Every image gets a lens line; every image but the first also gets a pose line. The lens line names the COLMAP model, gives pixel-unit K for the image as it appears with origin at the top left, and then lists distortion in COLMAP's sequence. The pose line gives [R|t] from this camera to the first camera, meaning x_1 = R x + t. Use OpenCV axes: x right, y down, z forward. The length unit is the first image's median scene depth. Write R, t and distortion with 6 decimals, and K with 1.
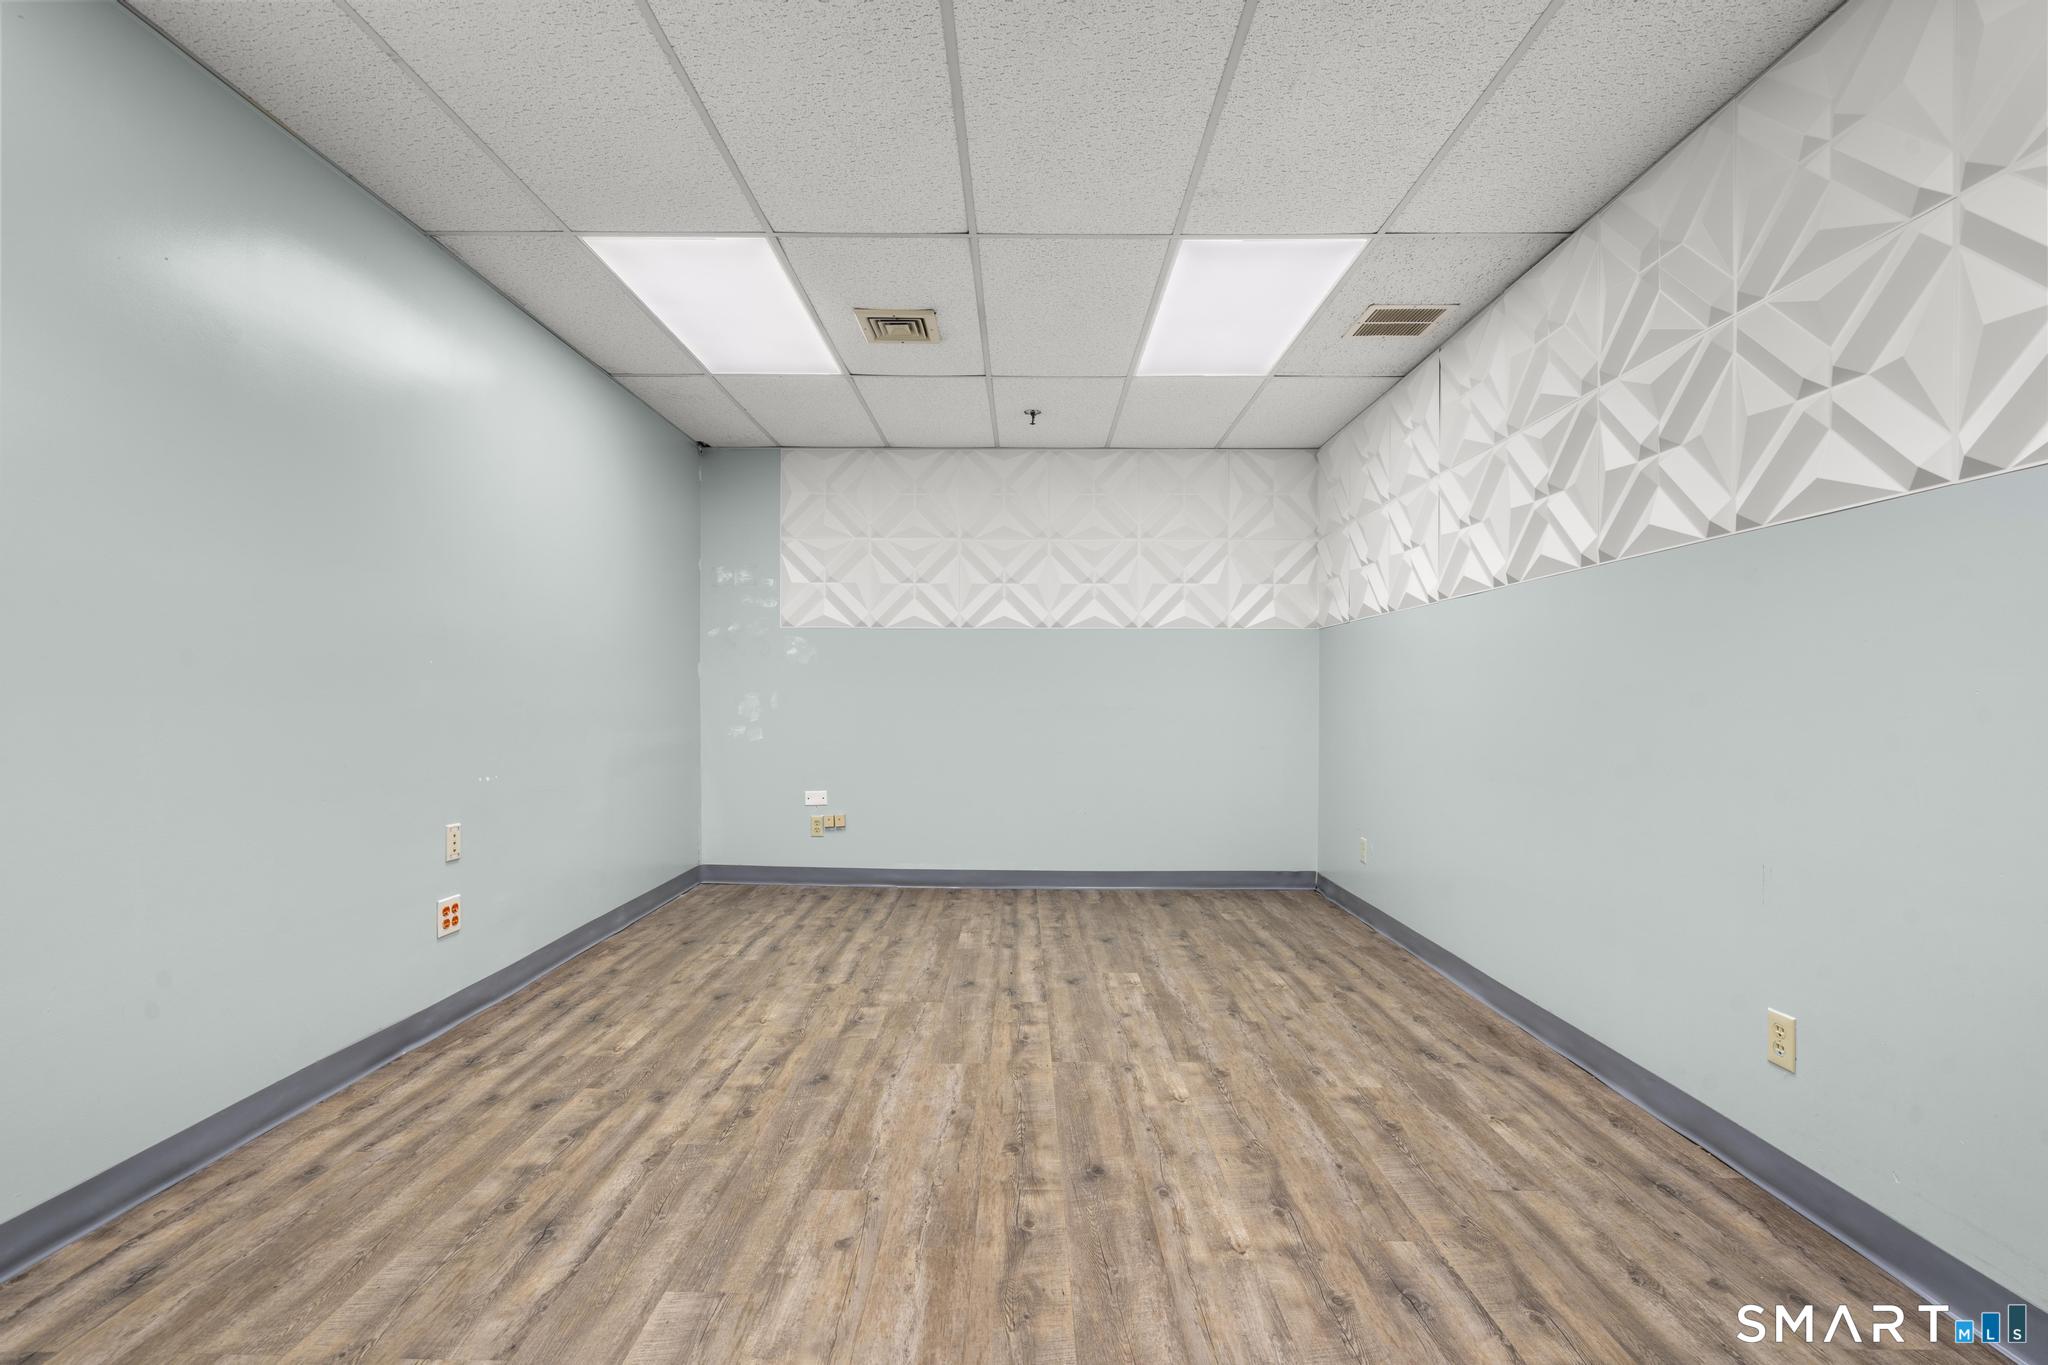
lens RADIAL K [[923.3, 0, 1024.7], [0, 923.3, 691.9], [0, 0, 1]] dist [-0.007606, 0.003725]
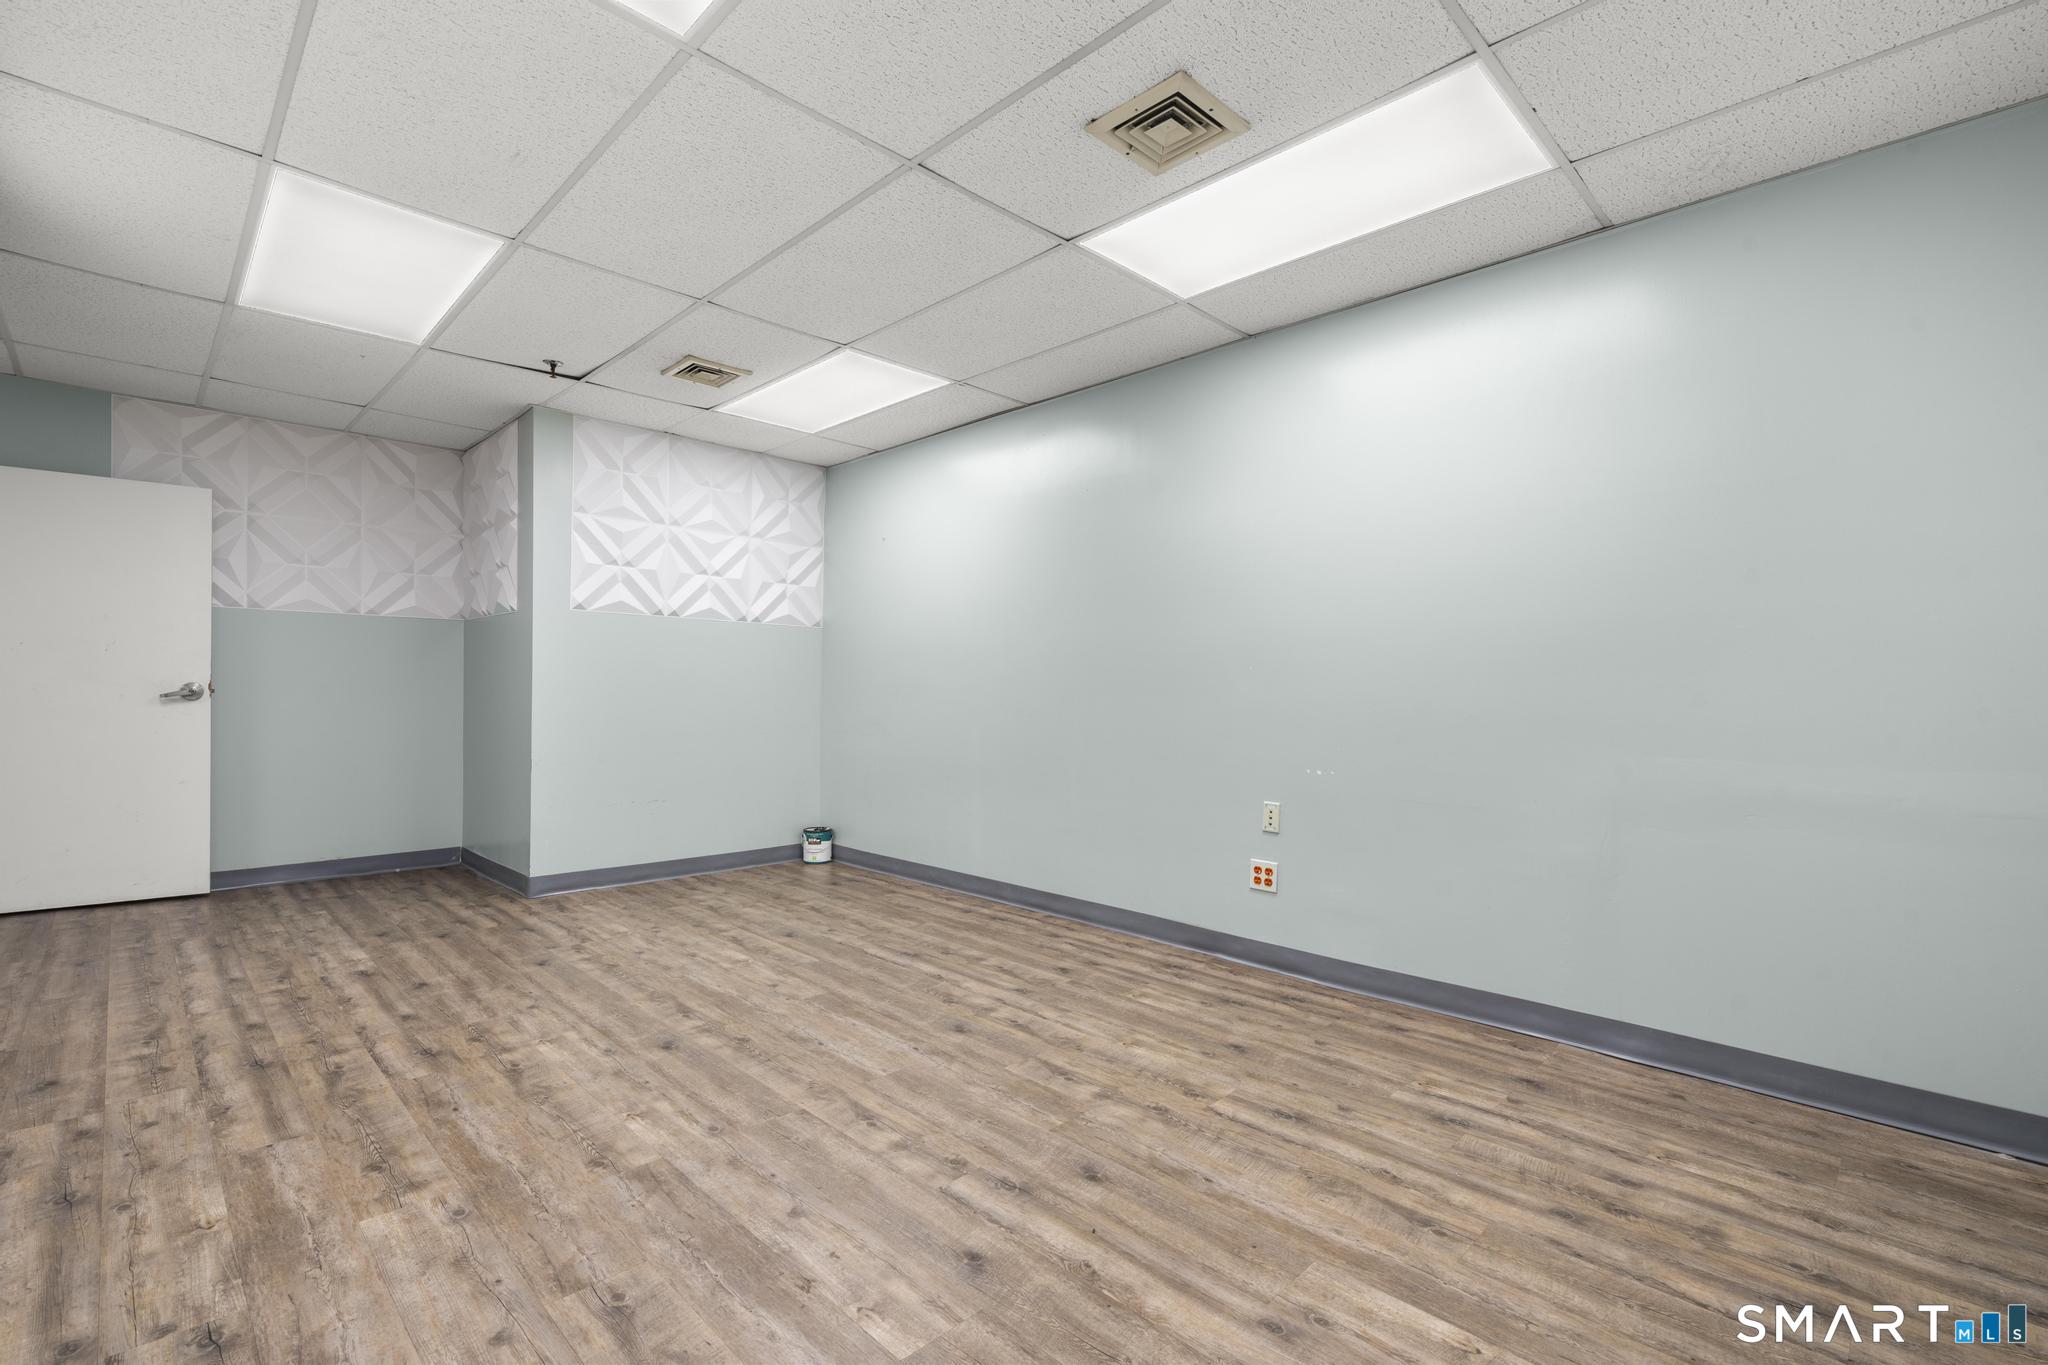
lens RADIAL K [[923.3, 0, 1019.1], [0, 923.3, 689.0], [0, 0, 1]] dist [-0.007606, 0.003725]
pose [[-0.715777, -0.016113, -0.698143, 0.463812], [-0.010748, 0.999870, -0.012058, 0.013955], [0.698246, -0.001127, -0.715857, 1.648278]]
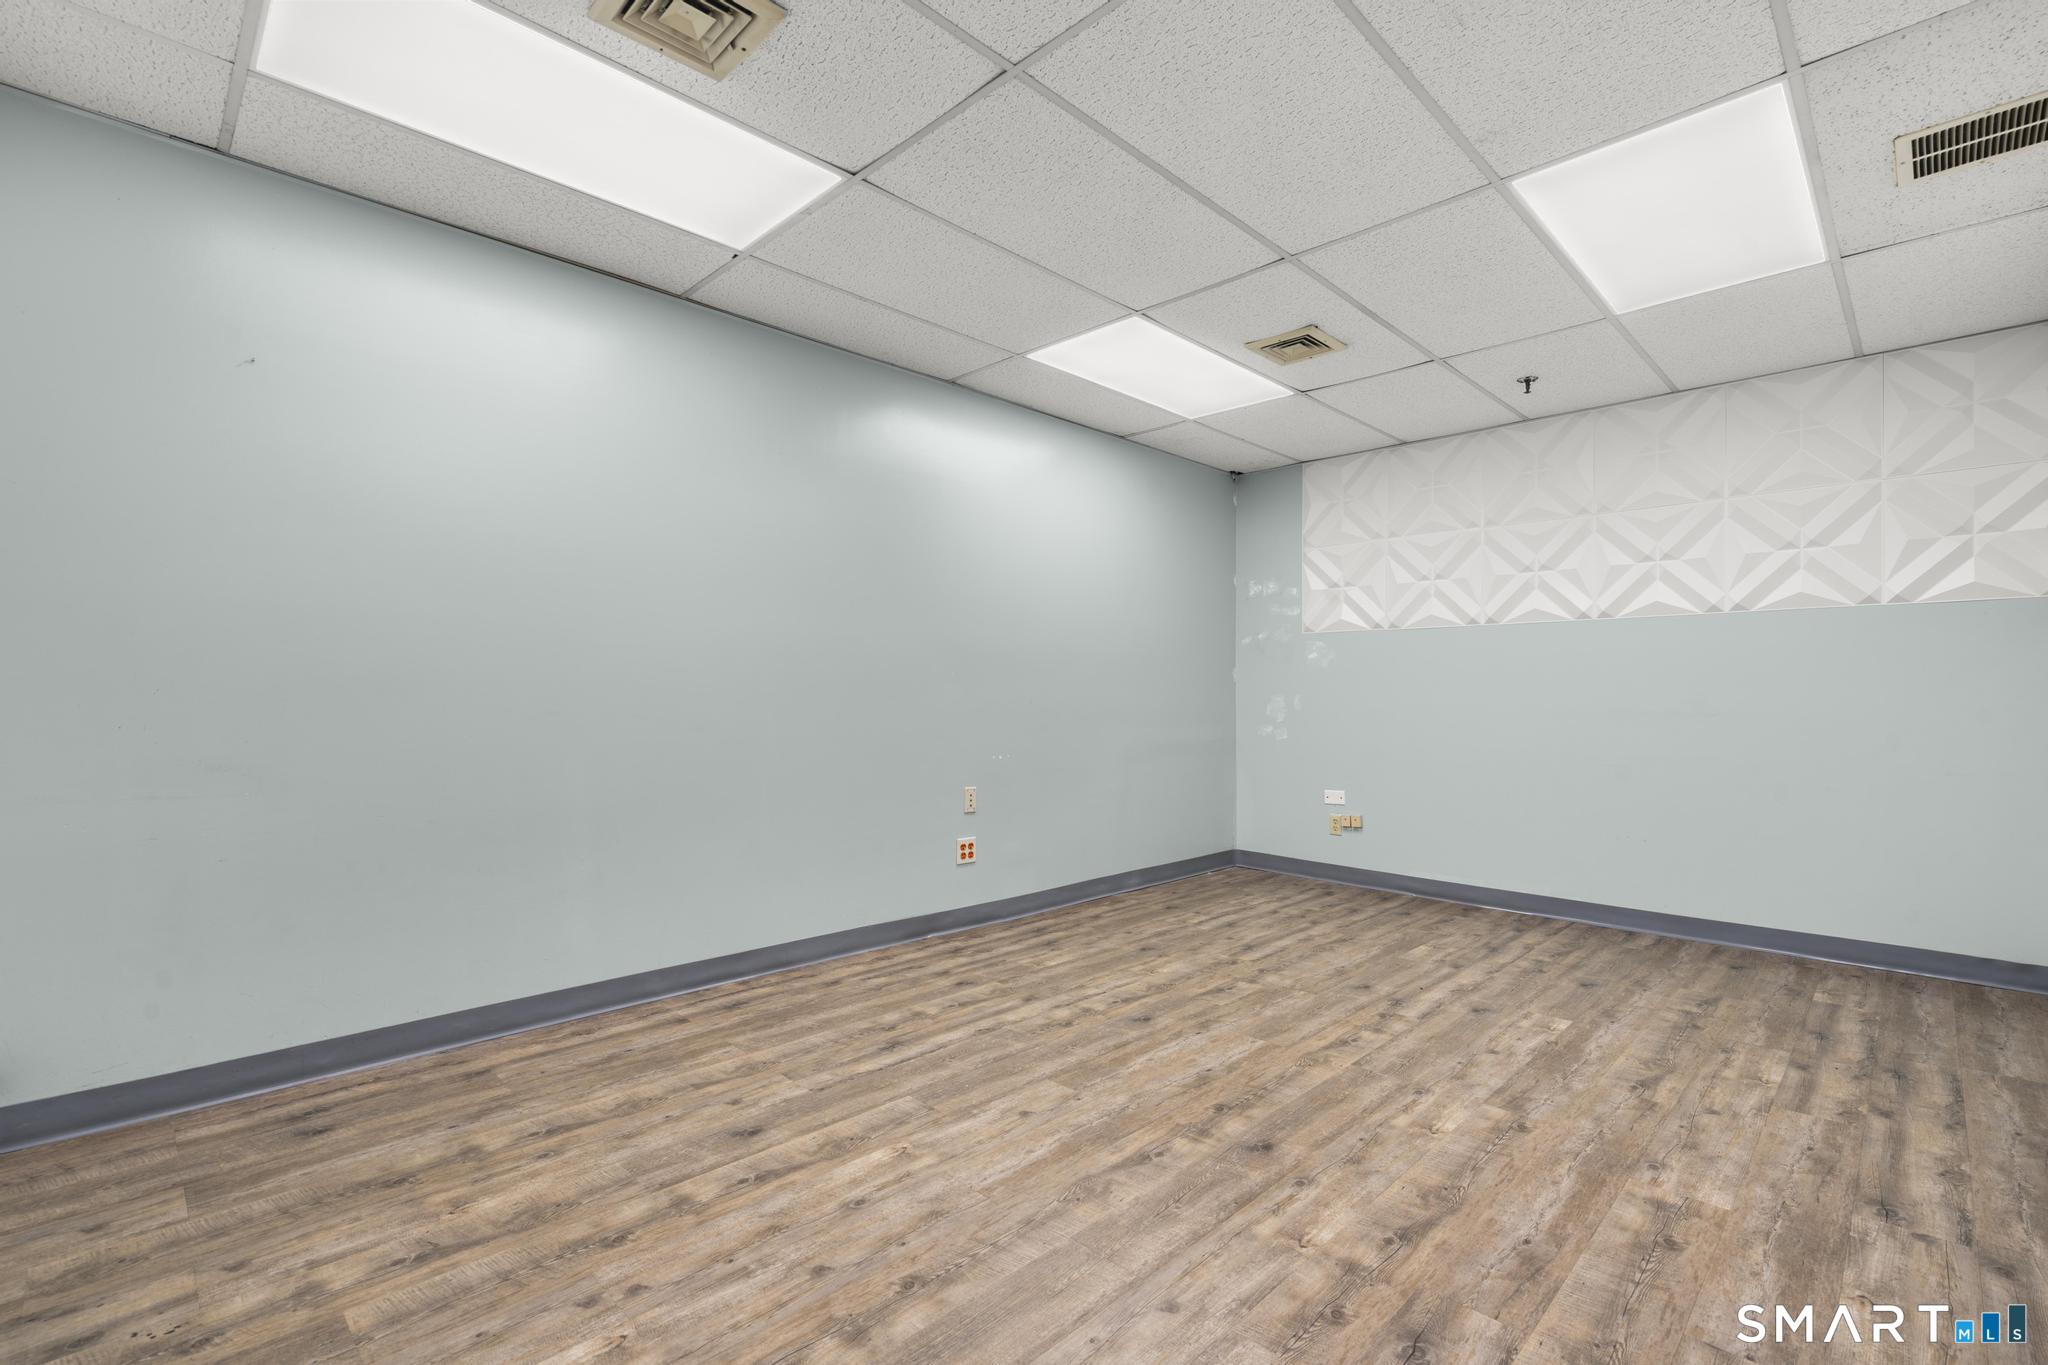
lens RADIAL K [[923.3, 0, 1015.7], [0, 923.3, 693.9], [0, 0, 1]] dist [-0.007606, 0.003725]
pose [[0.706351, -0.002718, -0.707856, 0.449166], [0.001964, 0.999996, -0.001880, 0.001549], [0.707859, -0.000063, 0.706354, 0.037283]]
